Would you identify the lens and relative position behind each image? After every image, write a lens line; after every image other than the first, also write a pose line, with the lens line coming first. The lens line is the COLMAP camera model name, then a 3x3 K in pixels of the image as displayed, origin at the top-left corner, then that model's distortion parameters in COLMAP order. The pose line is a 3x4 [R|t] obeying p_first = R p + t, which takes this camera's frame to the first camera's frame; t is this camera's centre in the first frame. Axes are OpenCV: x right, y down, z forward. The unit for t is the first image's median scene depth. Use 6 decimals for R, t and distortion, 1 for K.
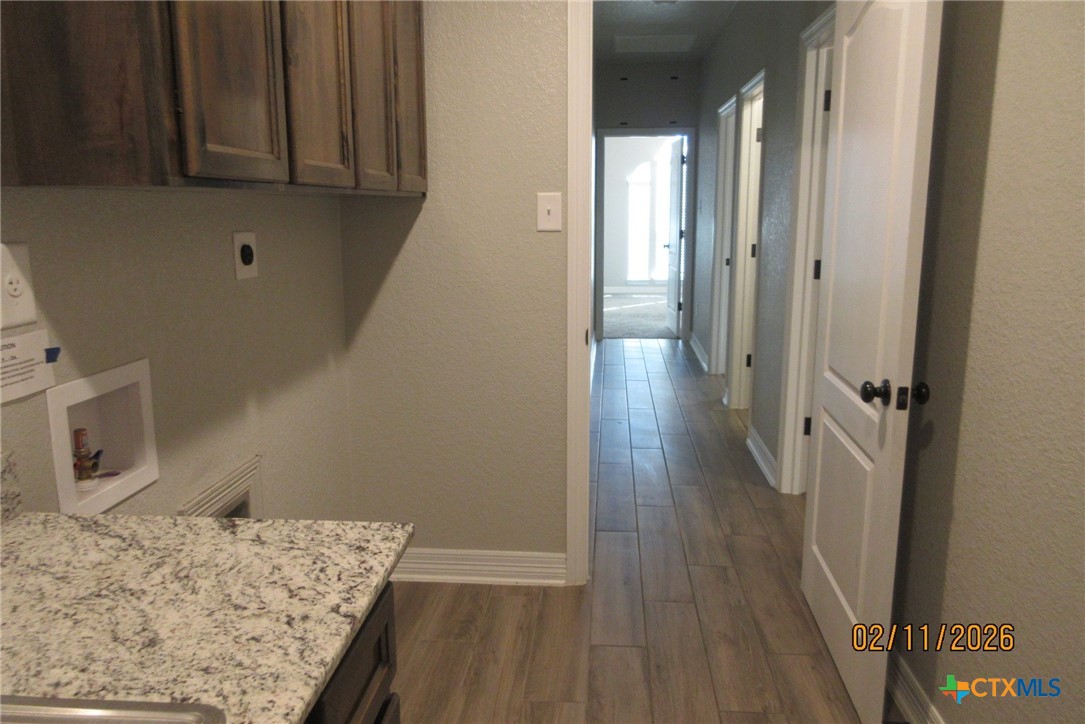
lens RADIAL K [[800.2, 0, 542.5], [0, 800.2, 344.3], [0, 0, 1]] dist [0.088970, -0.000383]
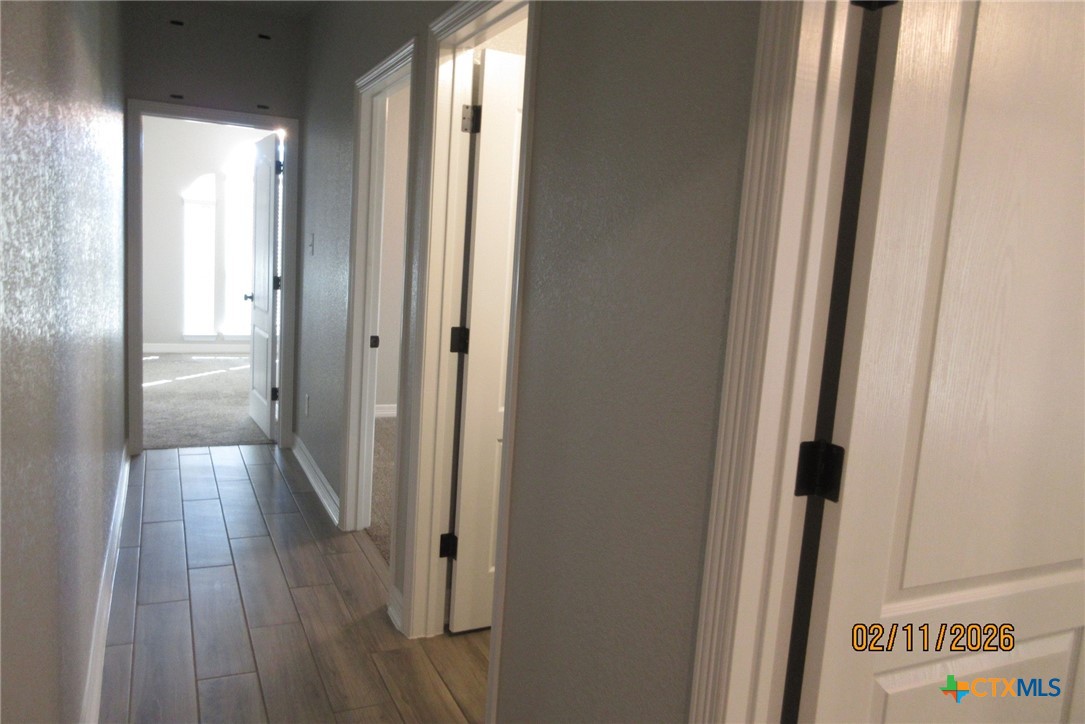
lens RADIAL K [[799.3, 0, 542.5], [0, 799.3, 362.0], [0, 0, 1]] dist [0.000649, 0.001283]
pose [[0.861743, -0.004388, 0.507326, 0.031012], [0.015281, 0.999733, -0.017311, -0.058218], [-0.507114, 0.022670, 0.861581, 0.338458]]
